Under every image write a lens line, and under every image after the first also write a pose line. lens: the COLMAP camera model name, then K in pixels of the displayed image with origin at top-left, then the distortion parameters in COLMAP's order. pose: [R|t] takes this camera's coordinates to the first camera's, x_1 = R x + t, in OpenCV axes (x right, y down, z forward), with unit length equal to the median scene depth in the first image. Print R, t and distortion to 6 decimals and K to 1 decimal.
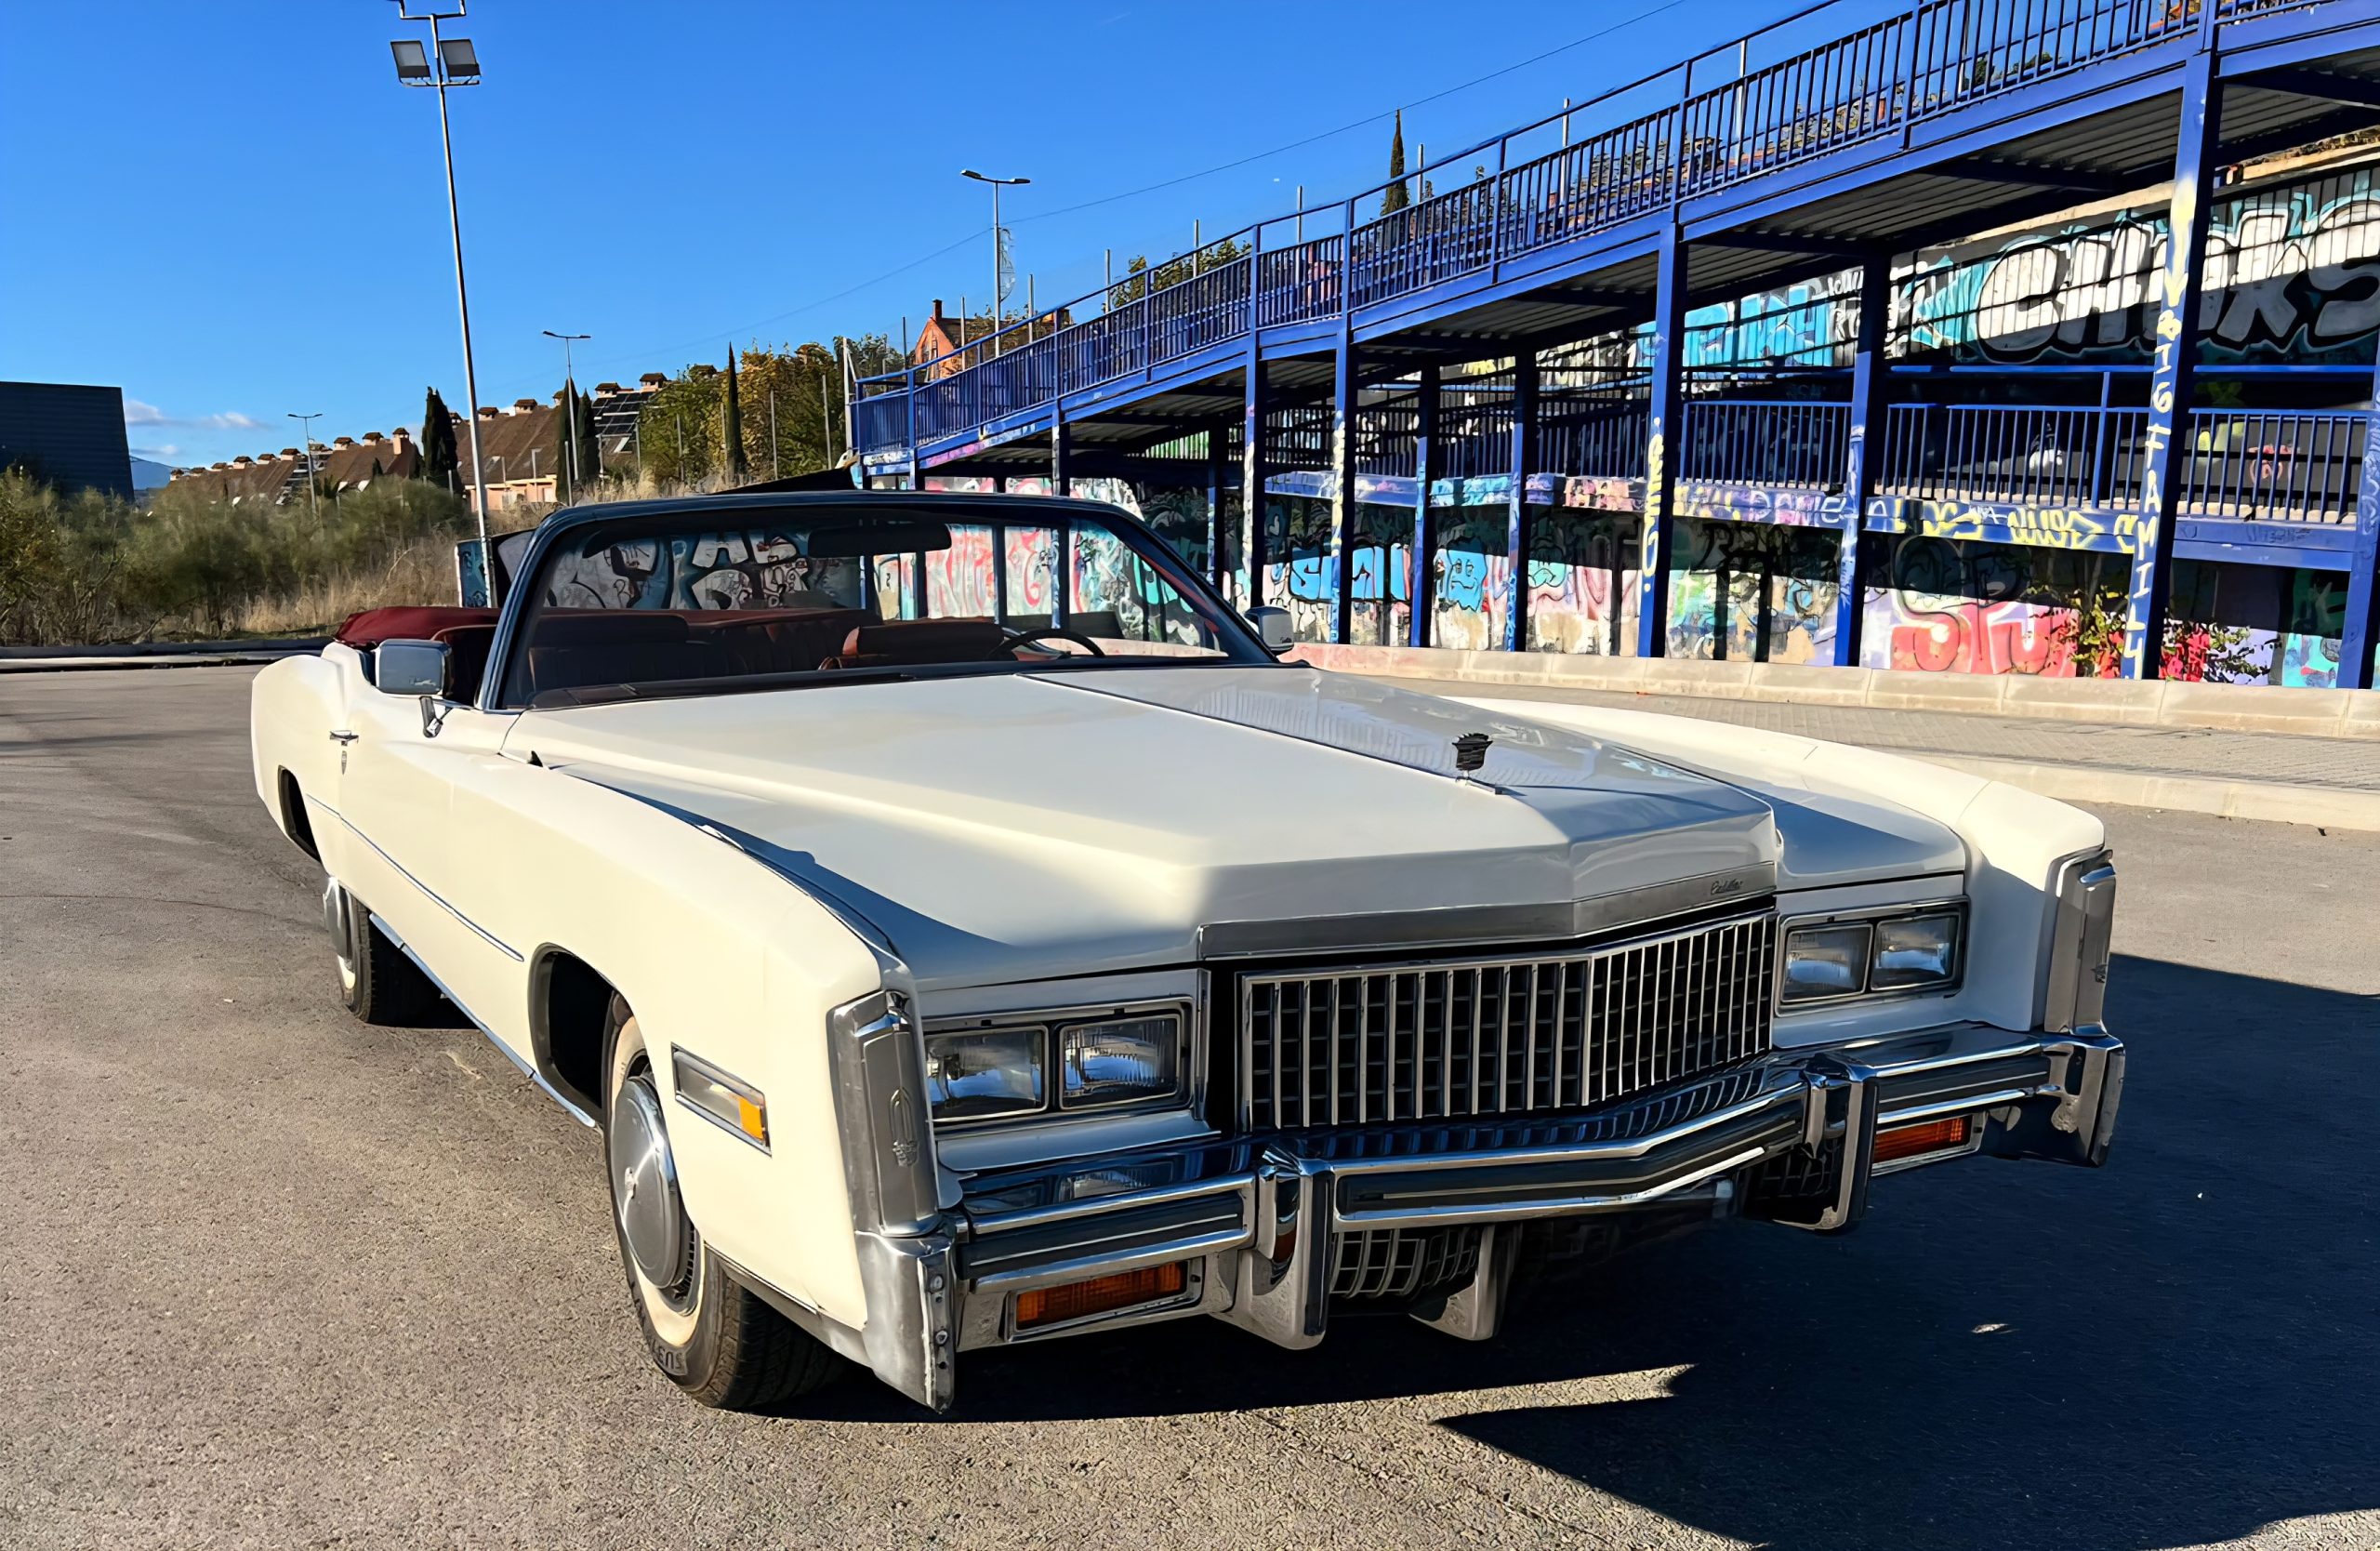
lens RADIAL K [[2107.0, 0, 1101.7], [0, 2107.0, 1067.1], [0, 0, 1]] dist [0.042946, -0.032976]
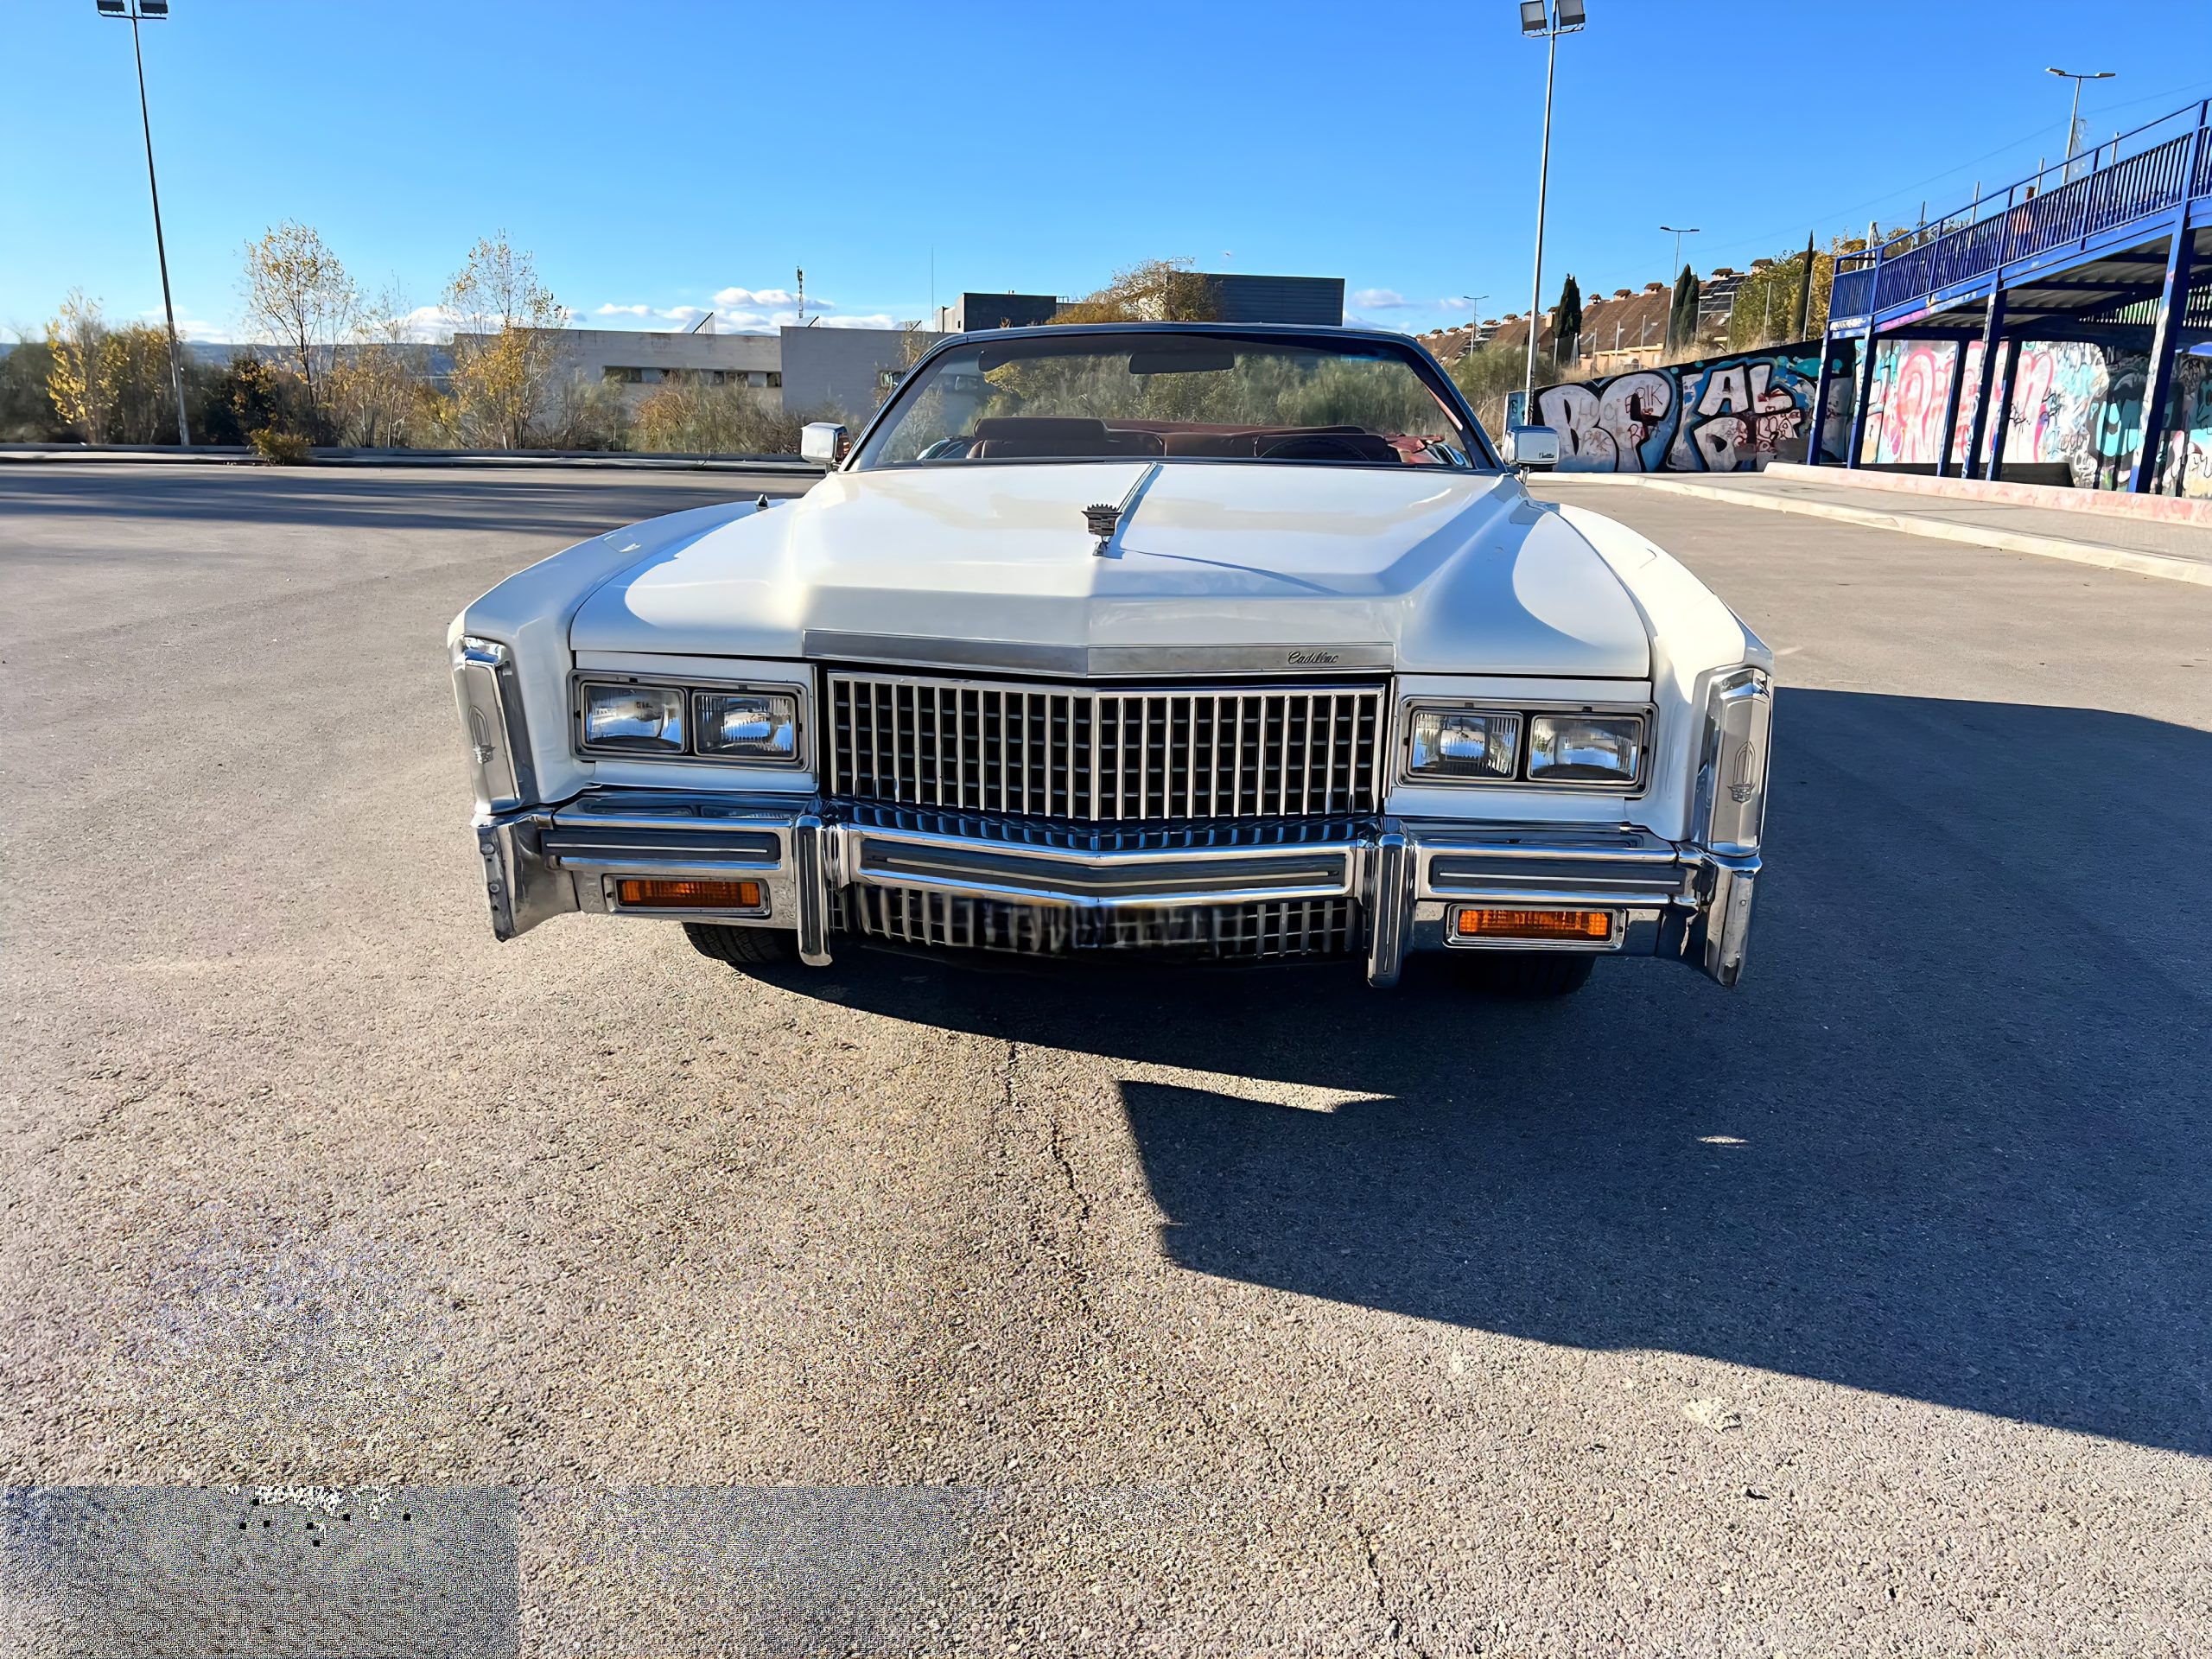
lens RADIAL K [[1649.9, 0, 1118.5], [0, 1649.9, 828.3], [0, 0, 1]] dist [0.069241, -0.069710]
pose [[0.851668, 0.157065, -0.499992, 0.106654], [-0.151726, 0.987073, 0.051630, -0.004162], [0.501638, 0.031890, 0.864490, 0.031272]]
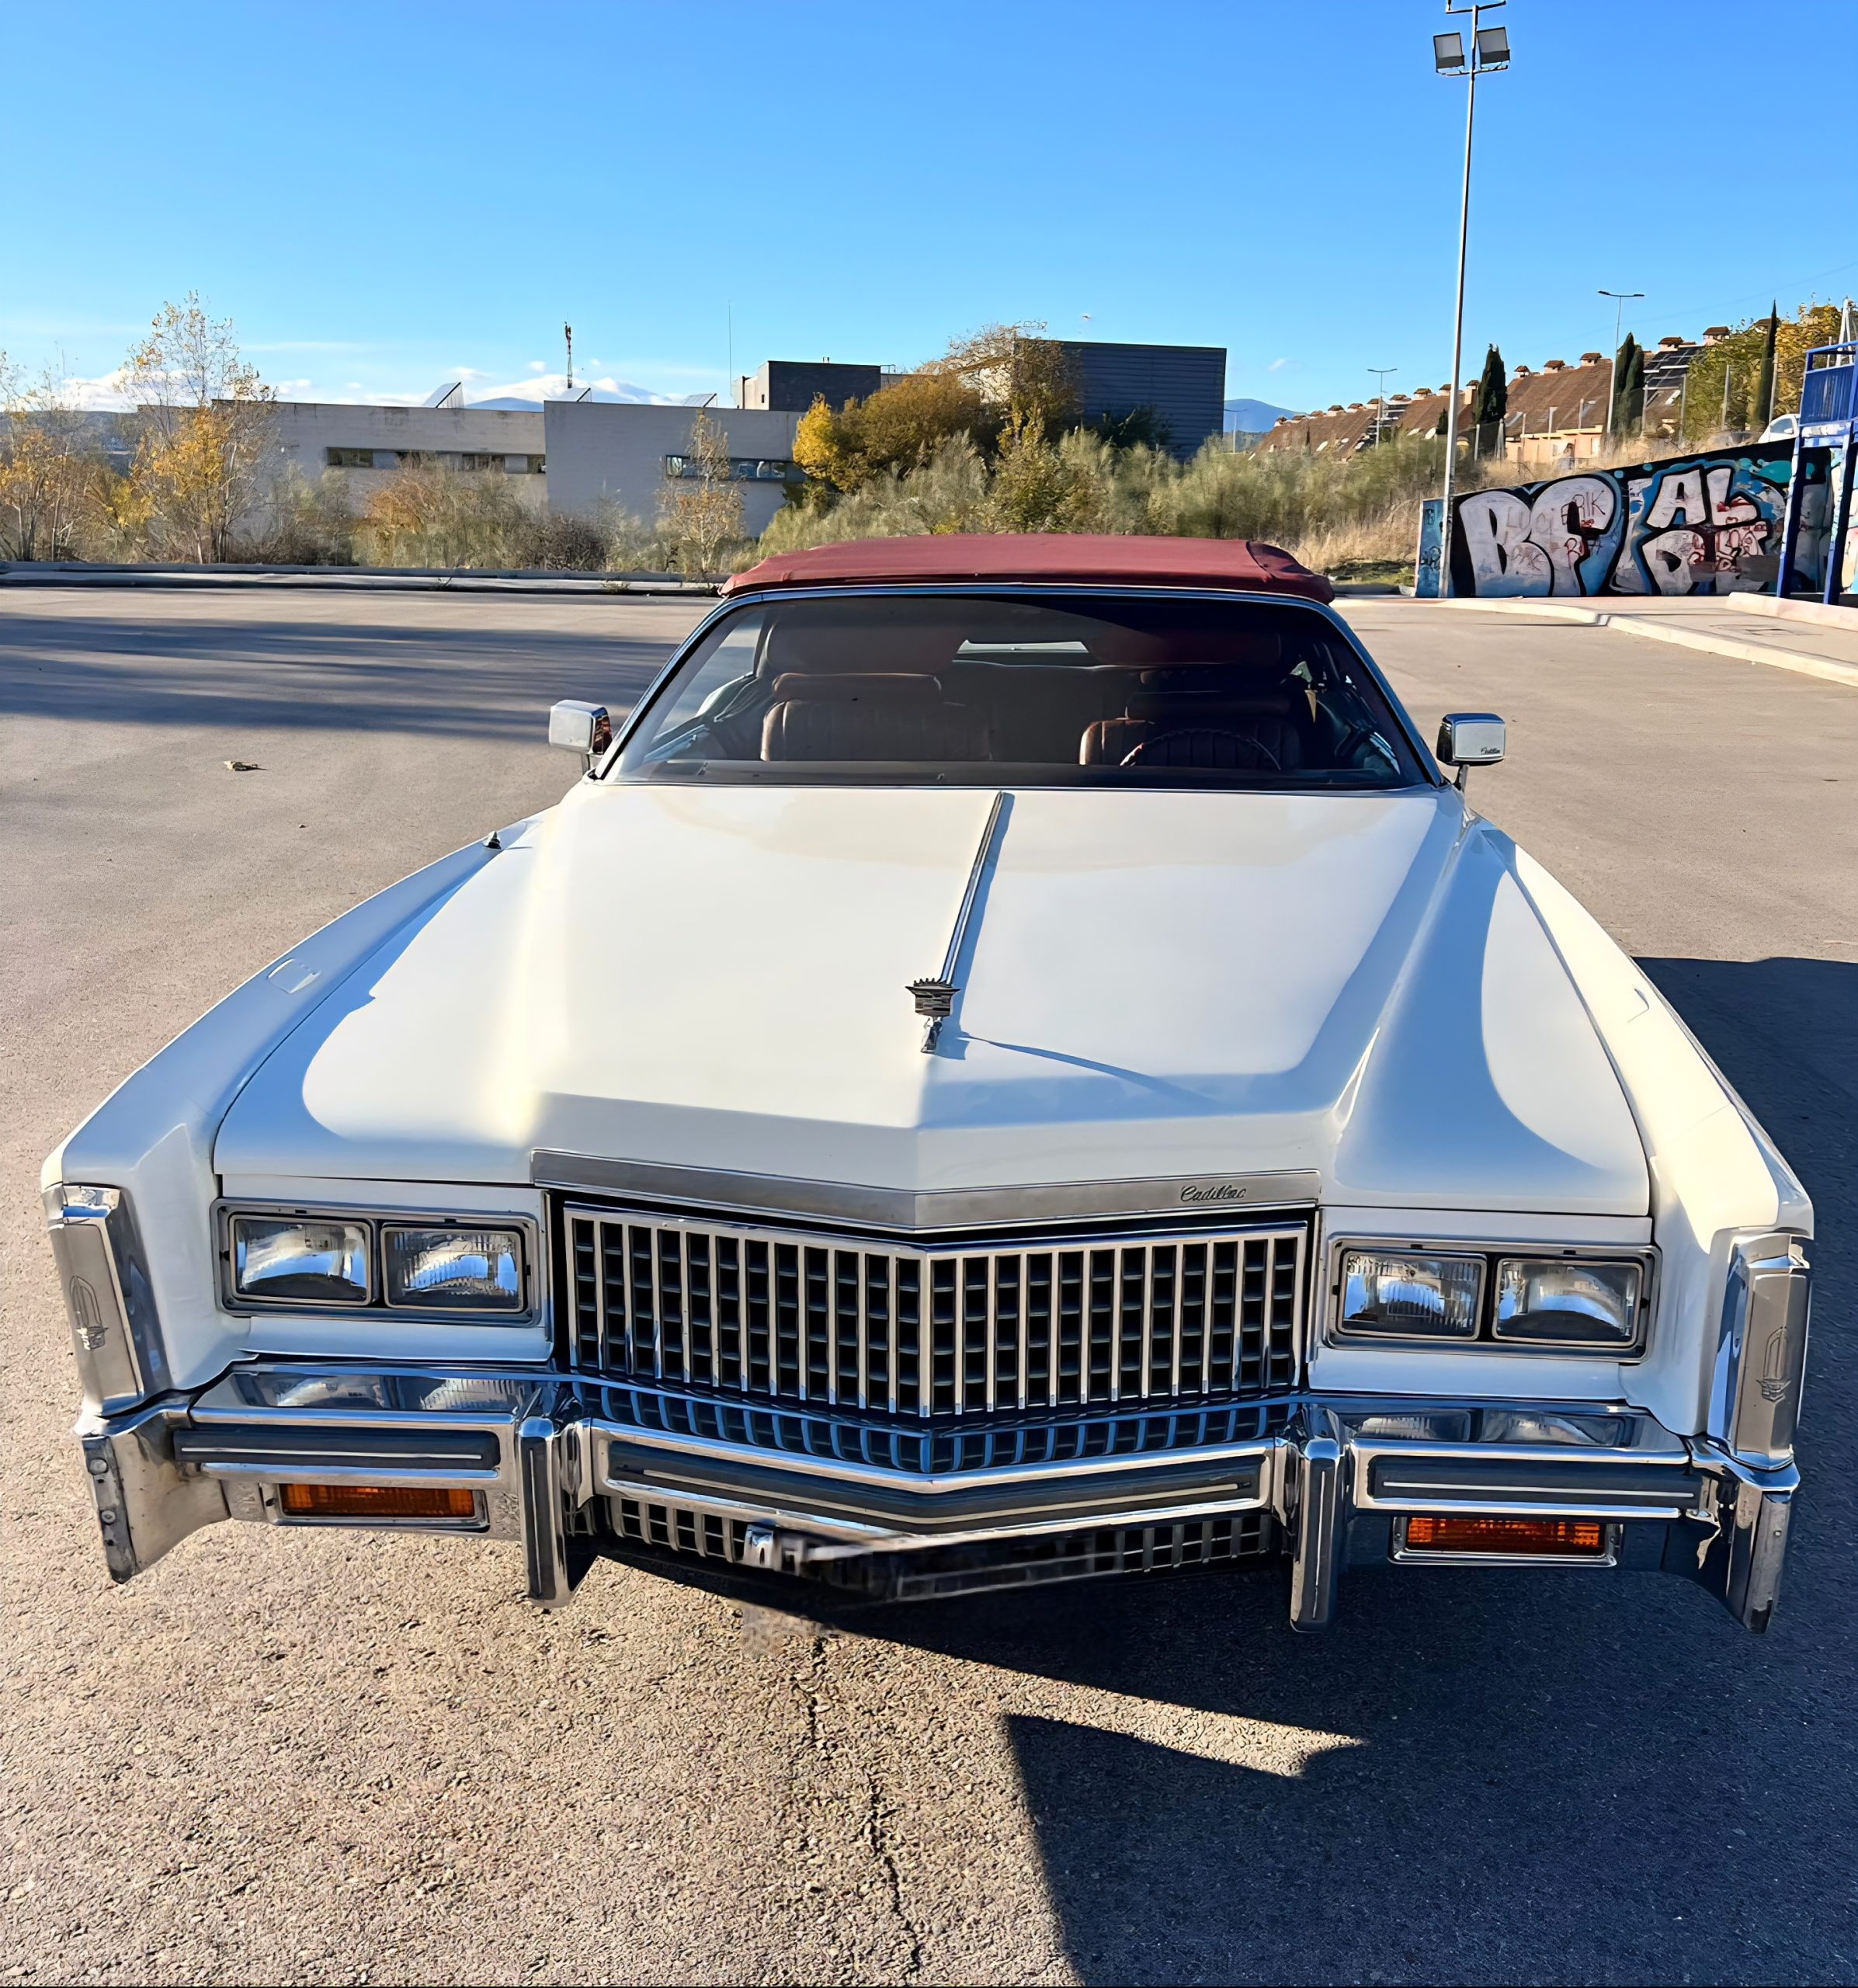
lens RADIAL K [[1993.4, 0, 1054.1], [0, 1993.4, 996.8], [0, 0, 1]] dist [0.056874, -0.048302]
pose [[0.875344, 0.150027, -0.459636, 0.096218], [-0.147644, 0.988175, 0.041365, -0.030088], [0.460407, 0.031654, 0.887144, 0.041791]]
